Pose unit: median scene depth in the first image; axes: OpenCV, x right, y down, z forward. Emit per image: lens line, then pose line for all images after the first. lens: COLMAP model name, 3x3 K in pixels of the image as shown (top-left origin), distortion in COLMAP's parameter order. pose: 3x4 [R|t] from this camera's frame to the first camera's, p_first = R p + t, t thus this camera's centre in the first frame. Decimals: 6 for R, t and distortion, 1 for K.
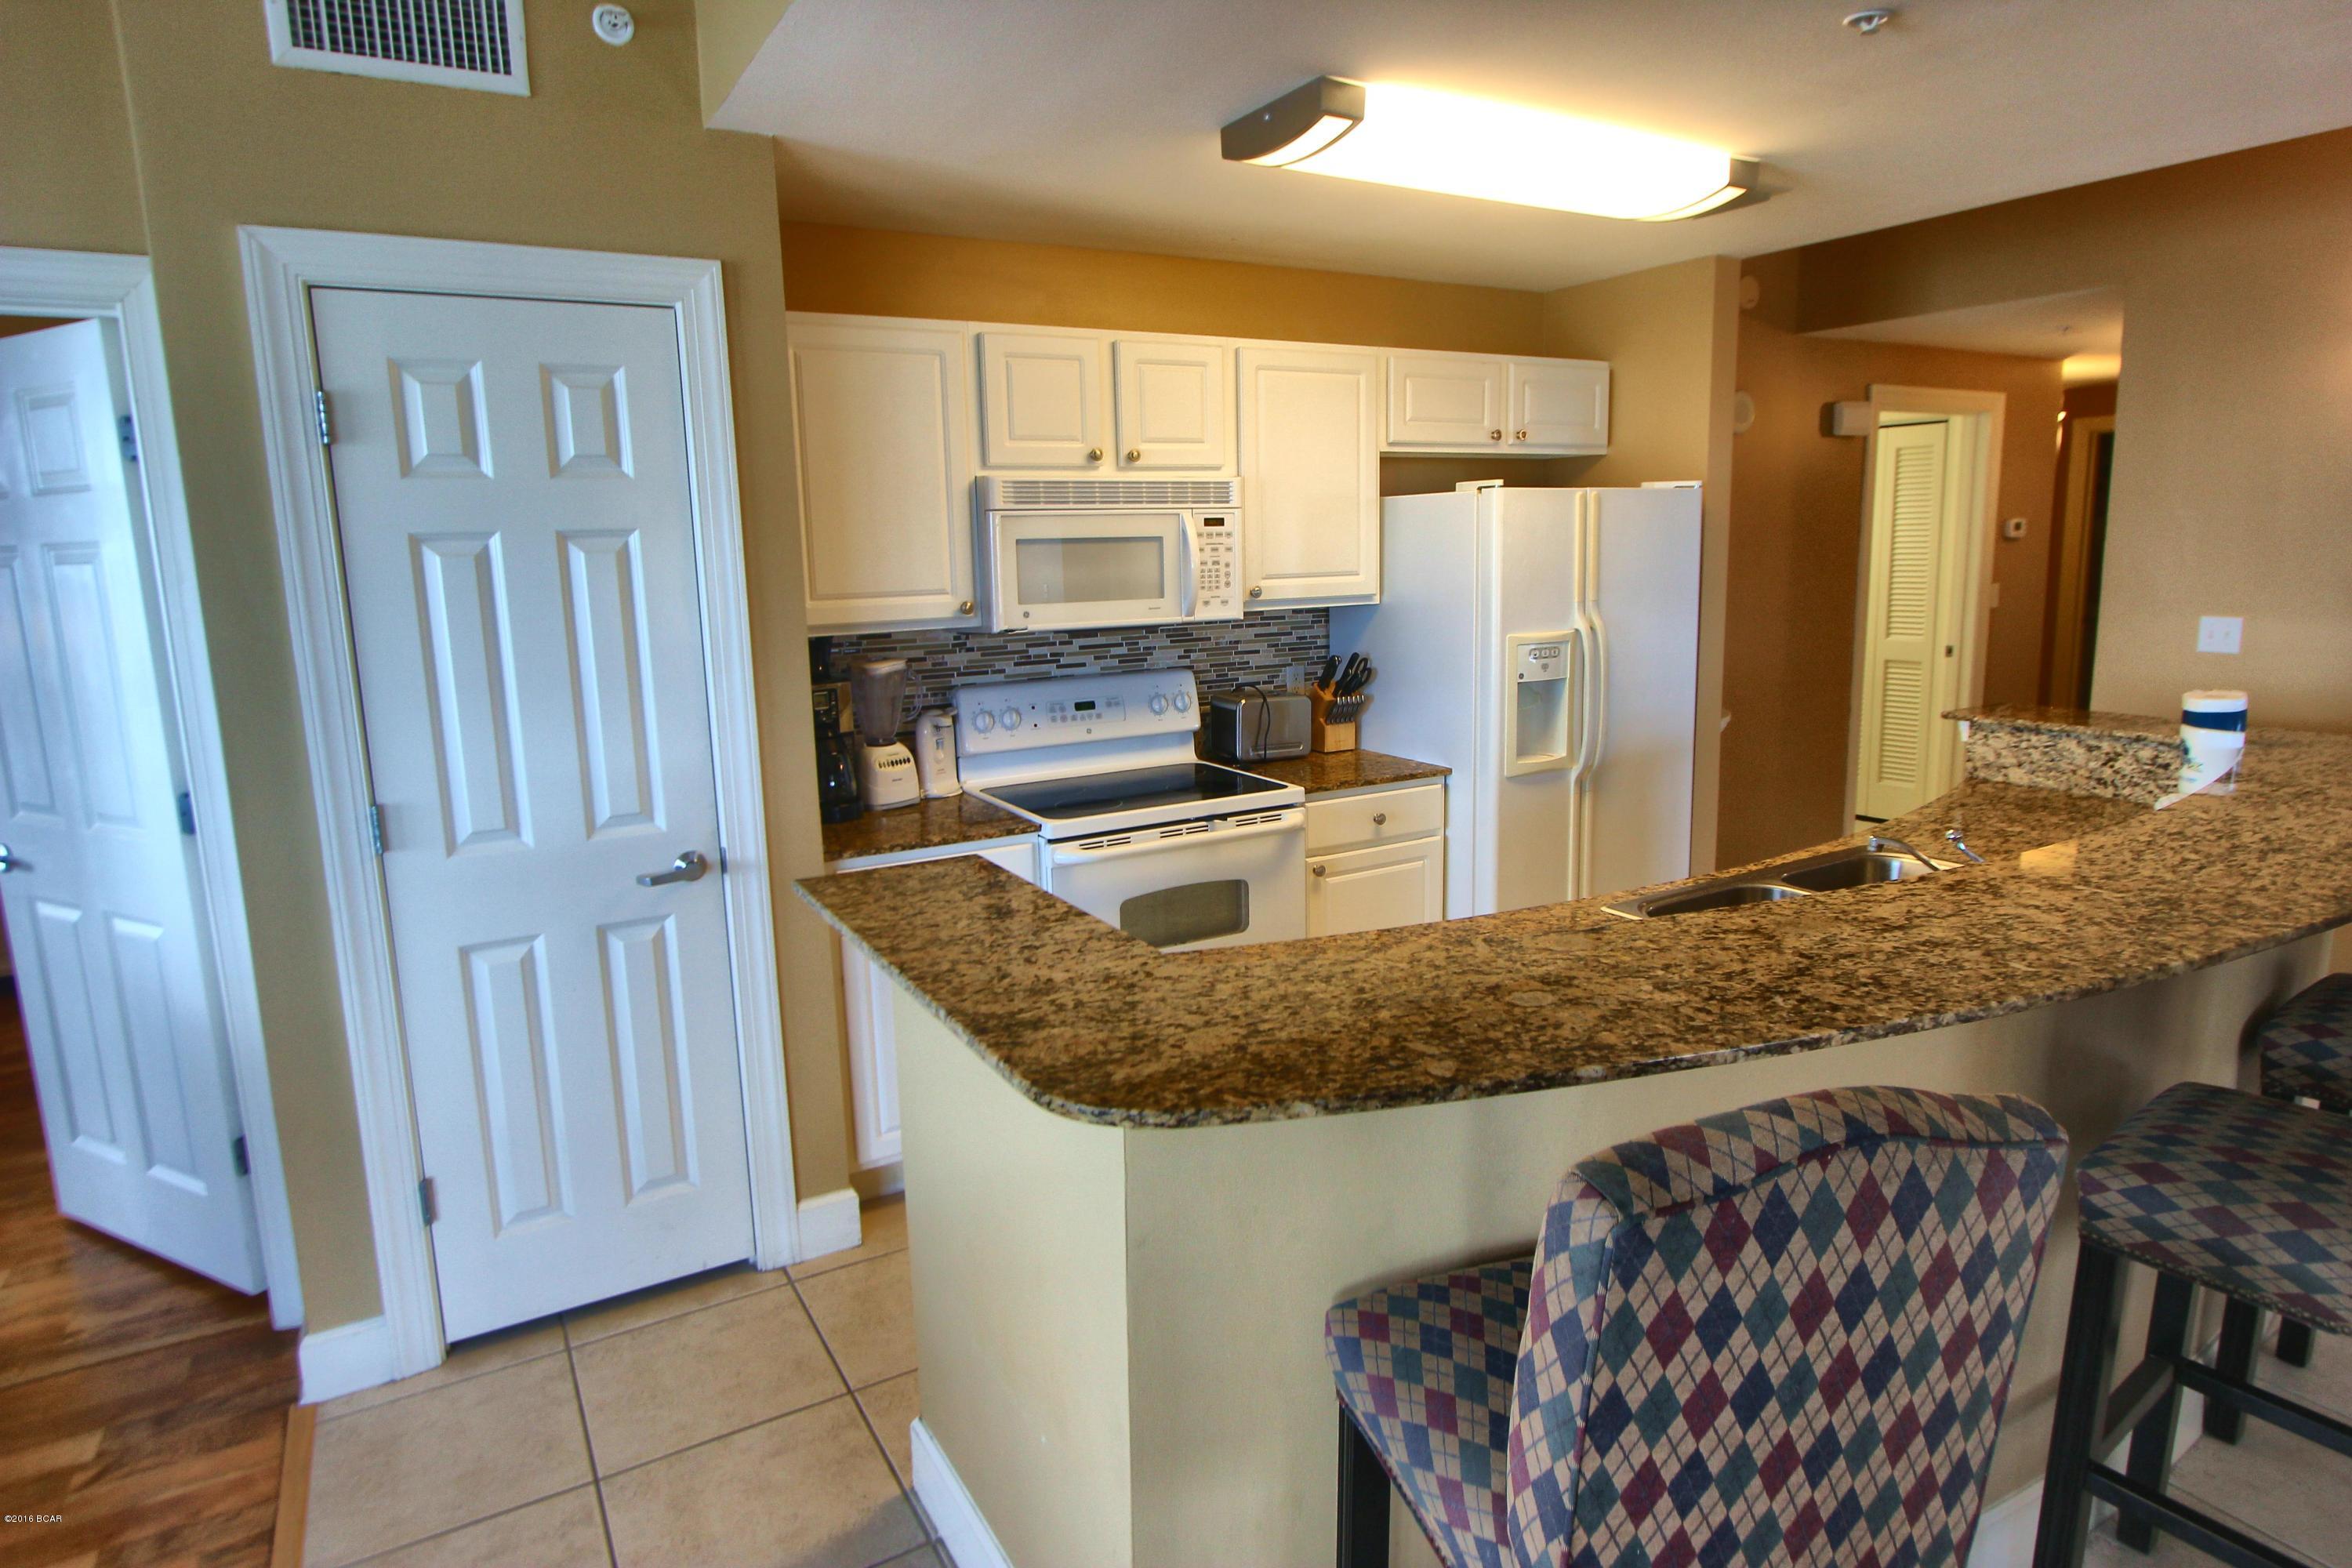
lens RADIAL K [[1327.2, 0, 1194.3], [0, 1327.2, 772.4], [0, 0, 1]] dist [-0.018210, 0.004014]
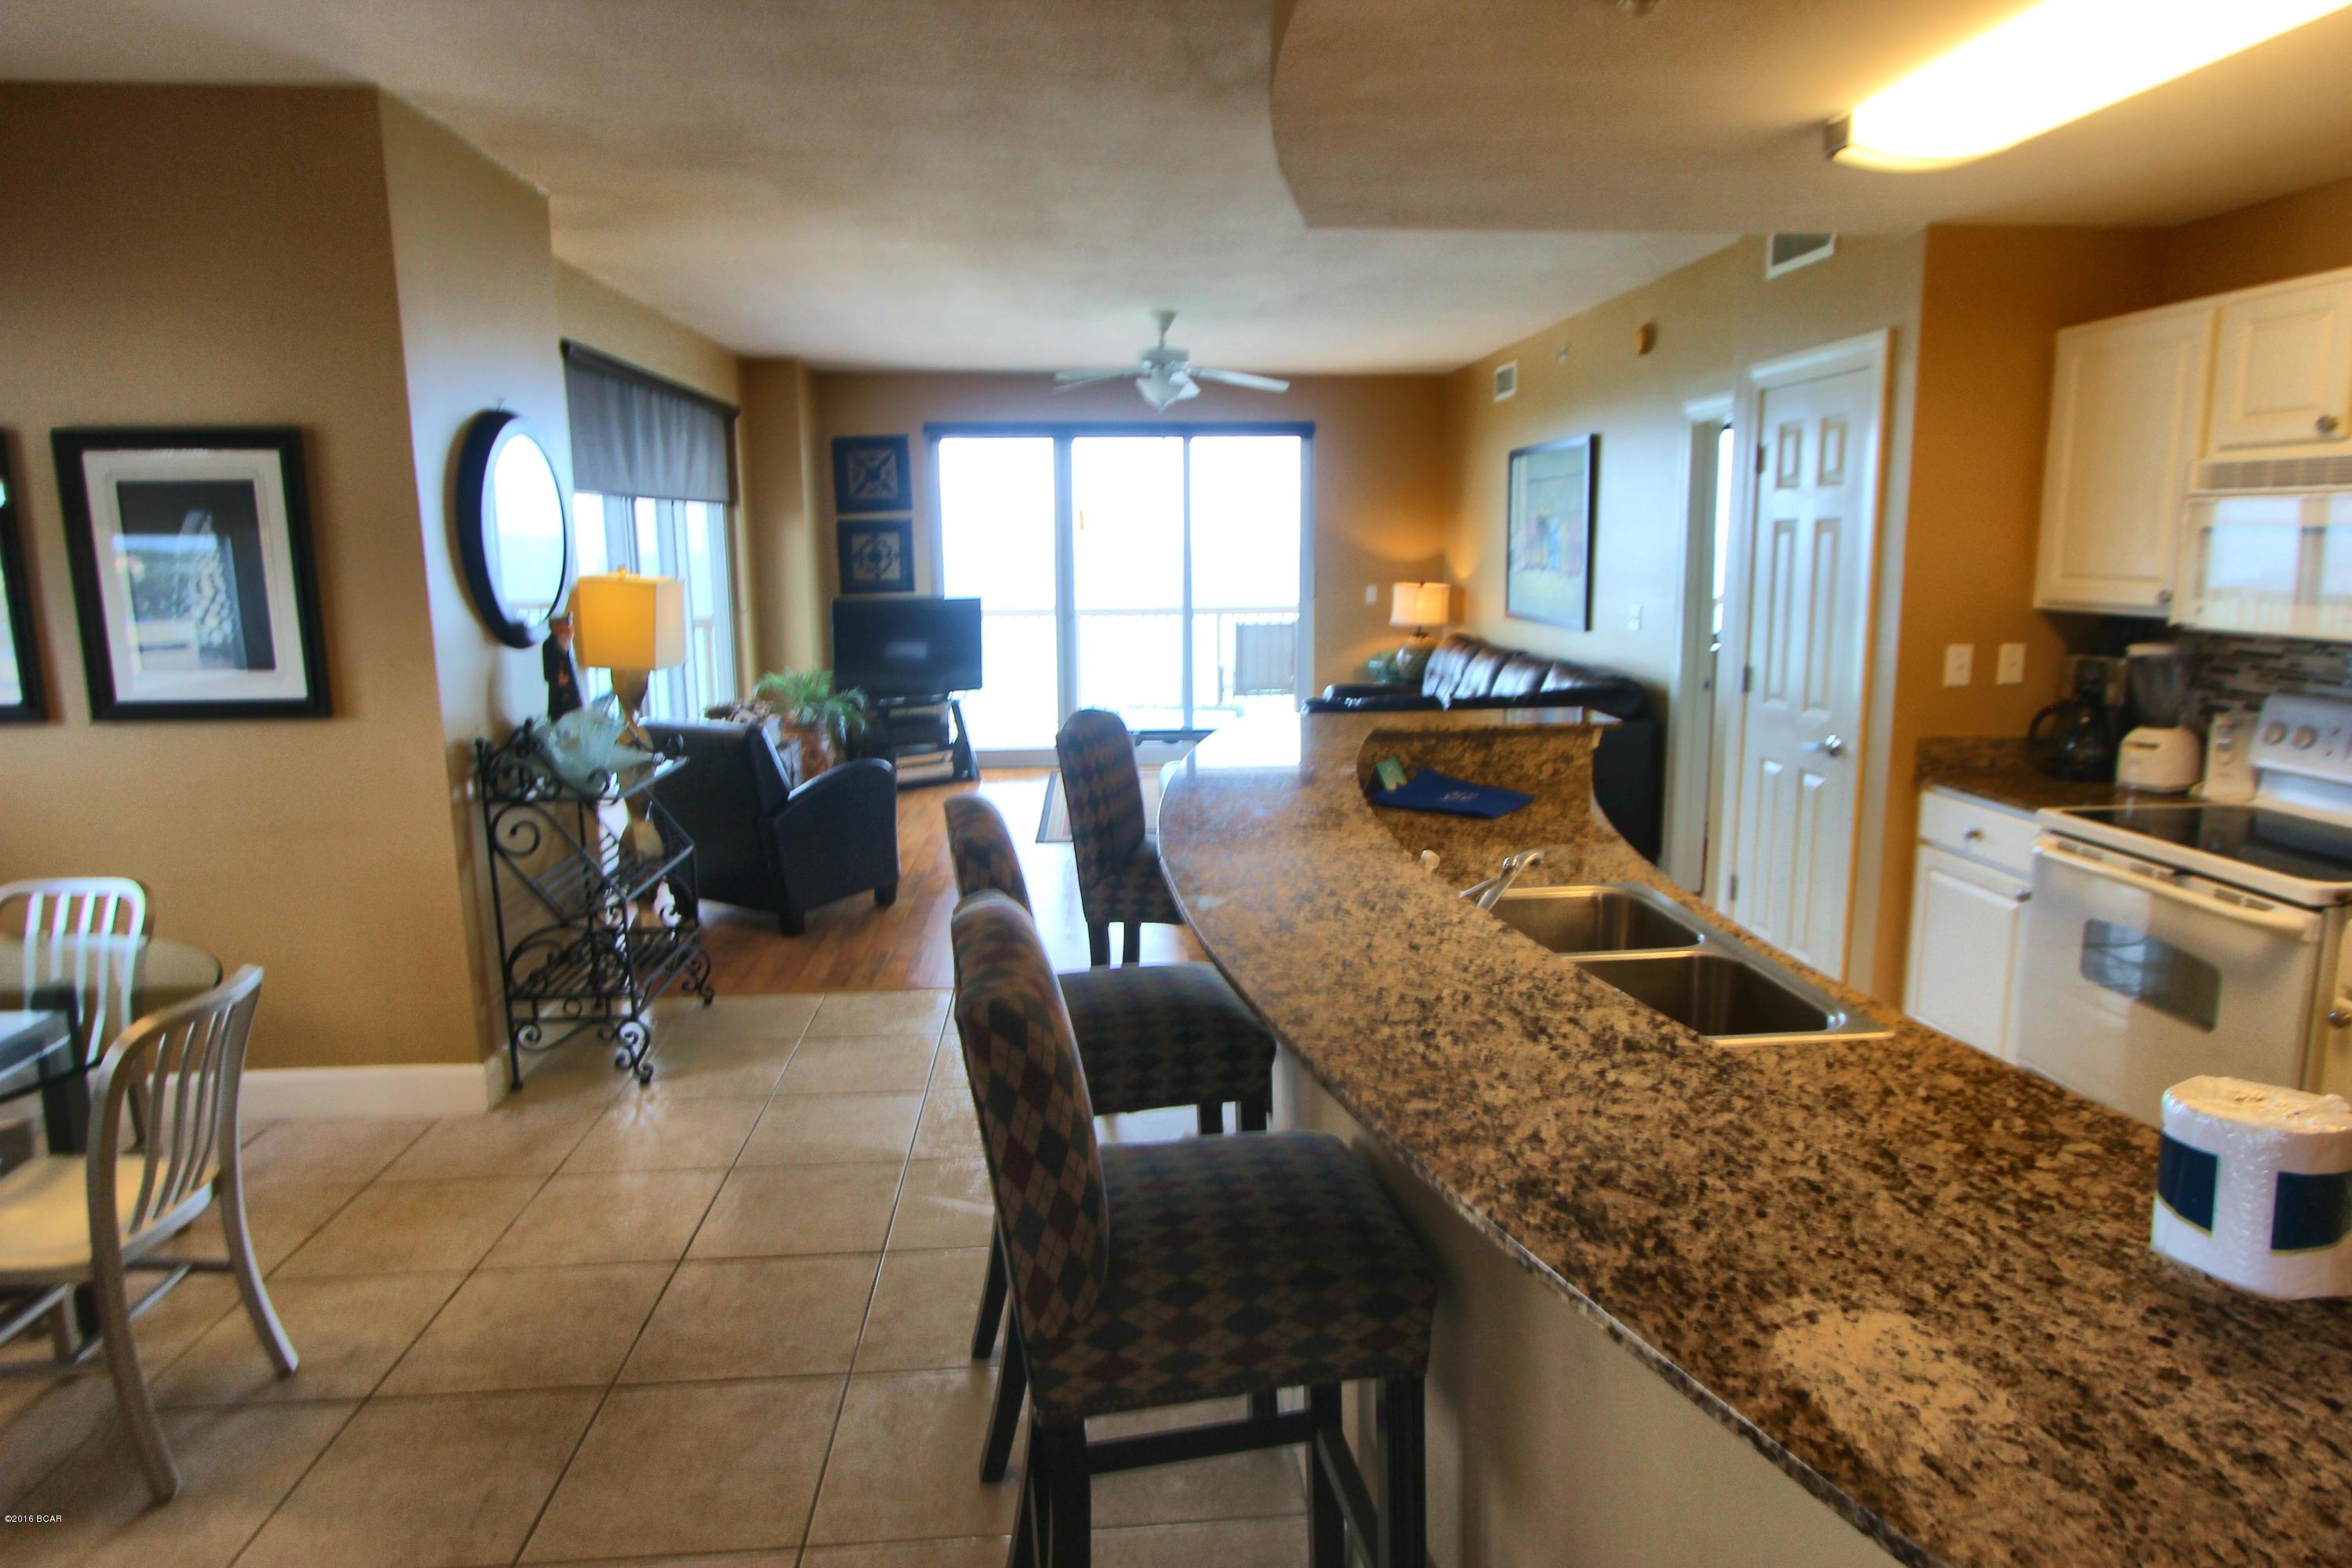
lens RADIAL K [[1327.2, 0, 1186.0], [0, 1327.2, 762.9], [0, 0, 1]] dist [-0.018210, 0.004014]
pose [[-0.434147, 0.178280, -0.883025, 0.969324], [-0.136793, 0.955808, 0.260230, -0.154396], [0.890395, 0.233770, -0.390574, 0.735048]]
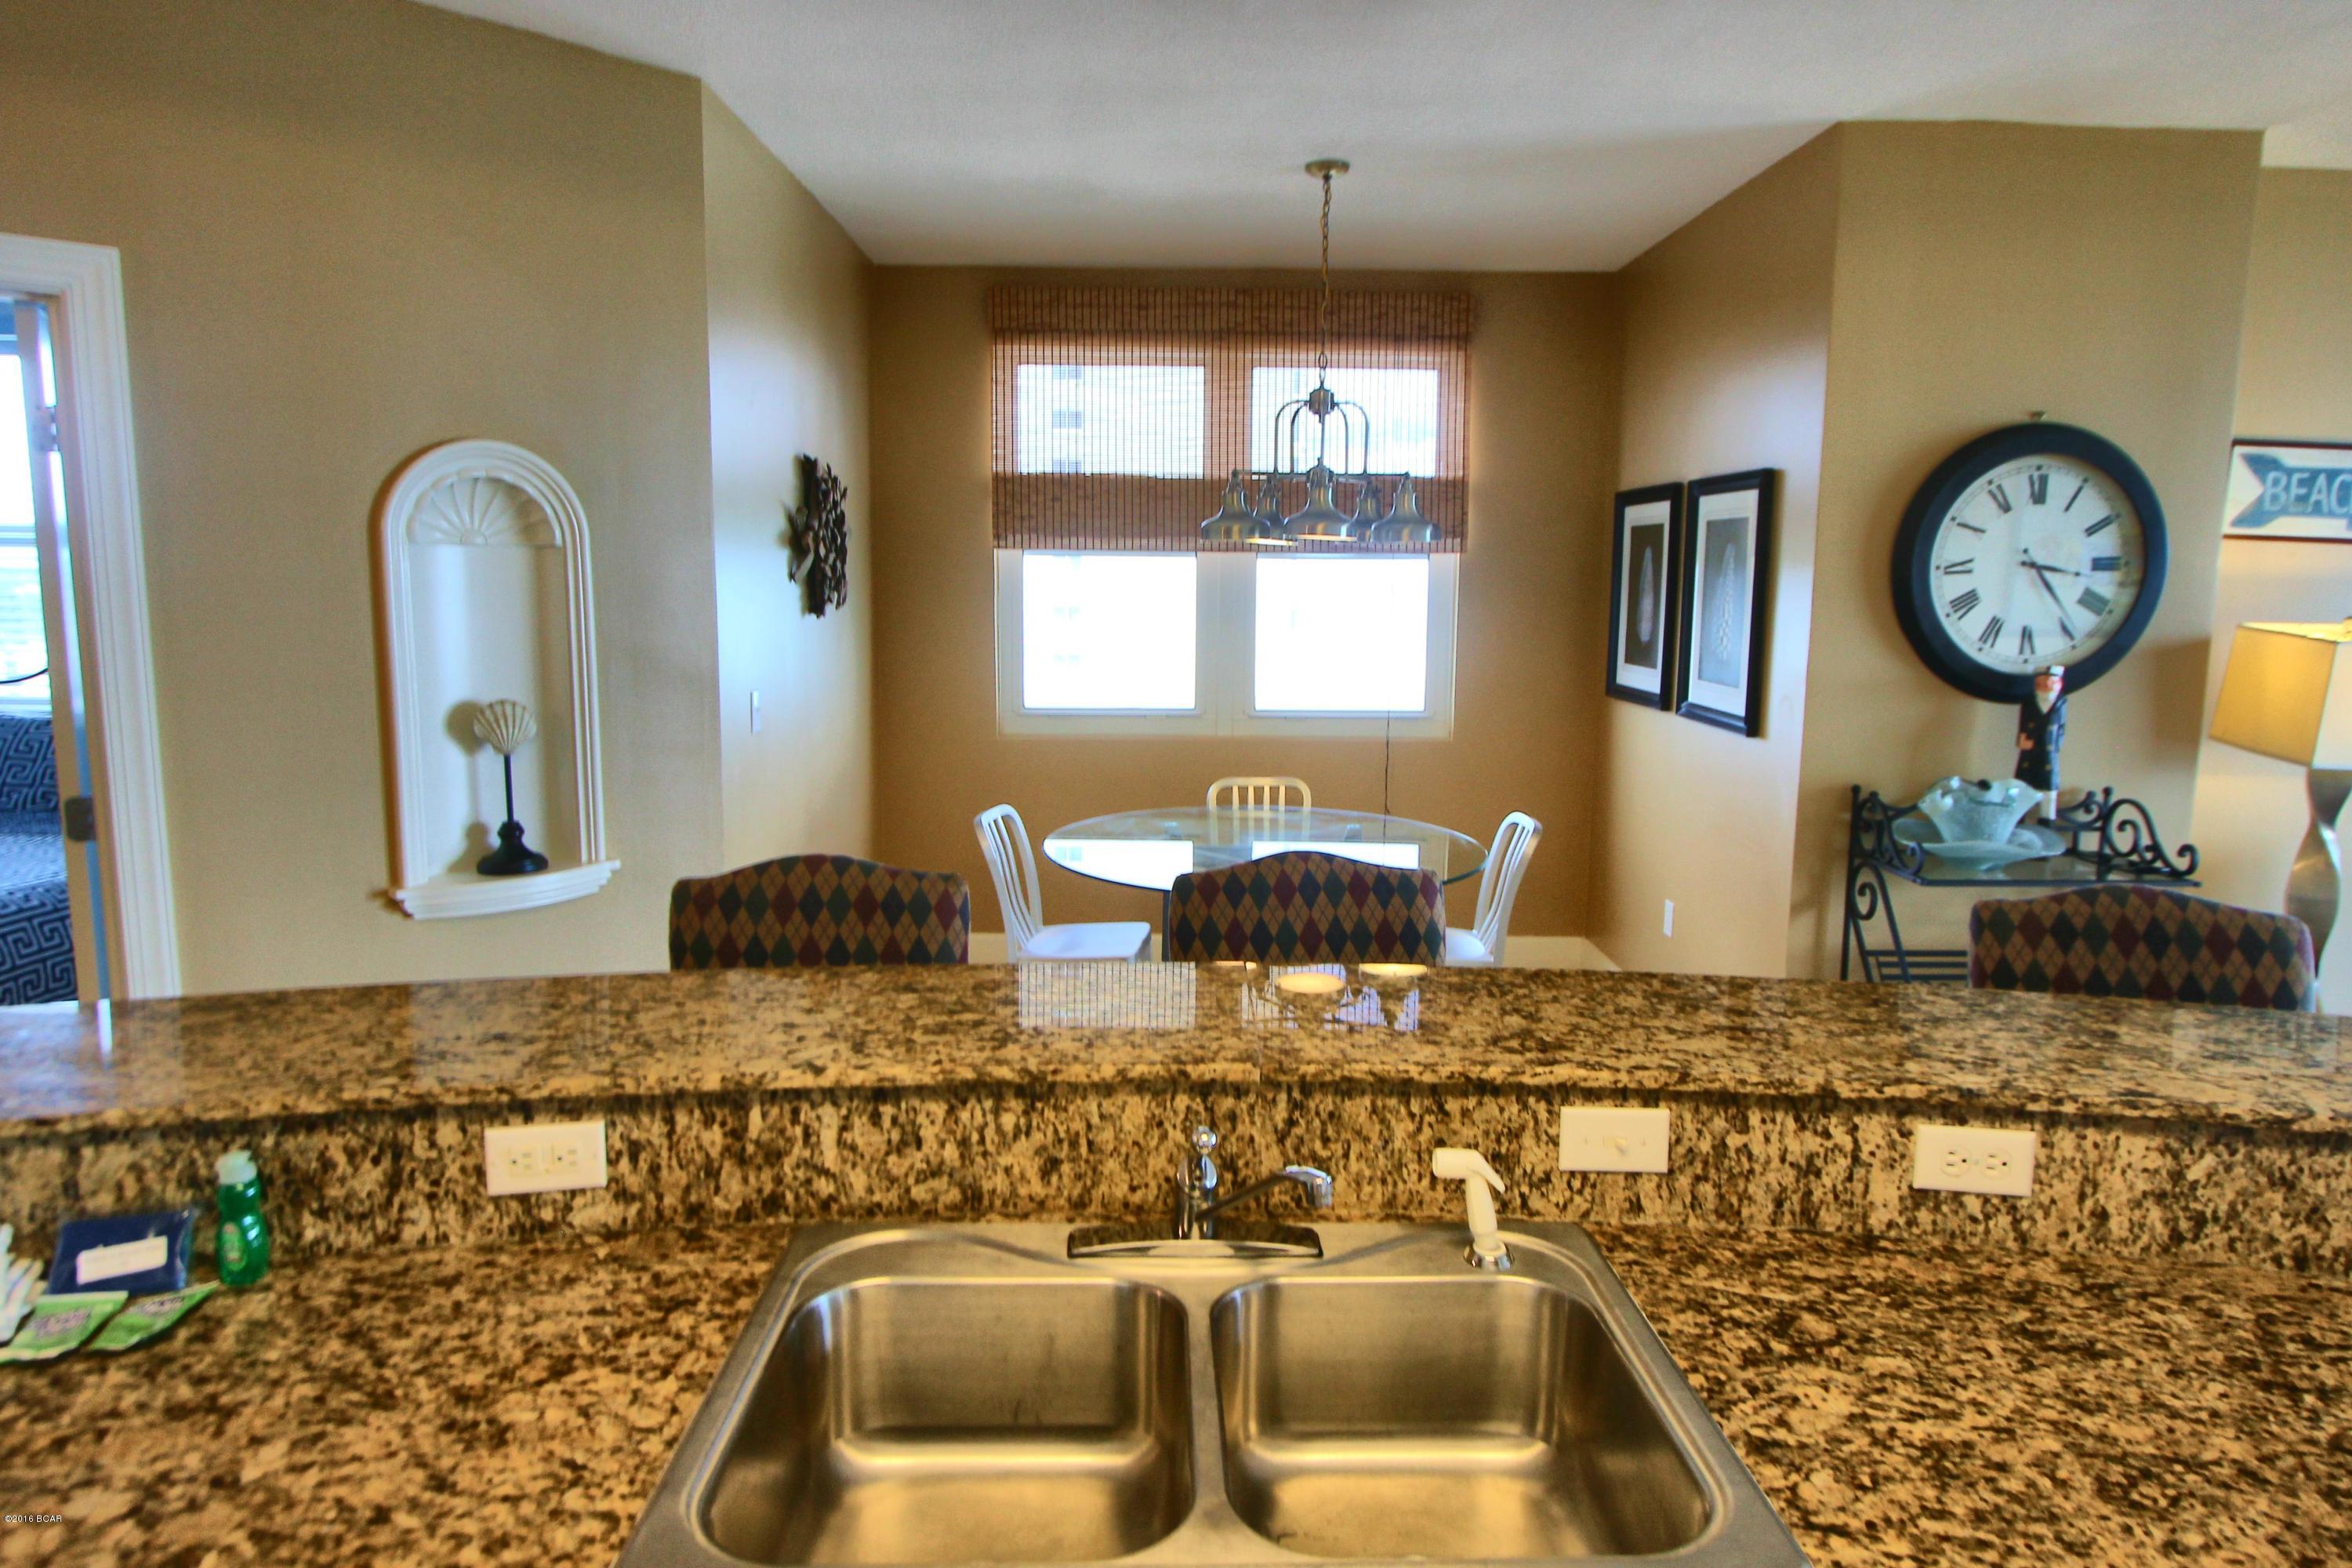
lens RADIAL K [[1424.1, 0, 1194.0], [0, 1424.1, 765.2], [0, 0, 1]] dist [-0.012466, 0.004405]
pose [[-0.868859, -0.053676, 0.492141, 0.187088], [0.094761, 0.957691, 0.271750, -0.171149], [-0.485906, 0.282748, -0.827012, 0.930936]]
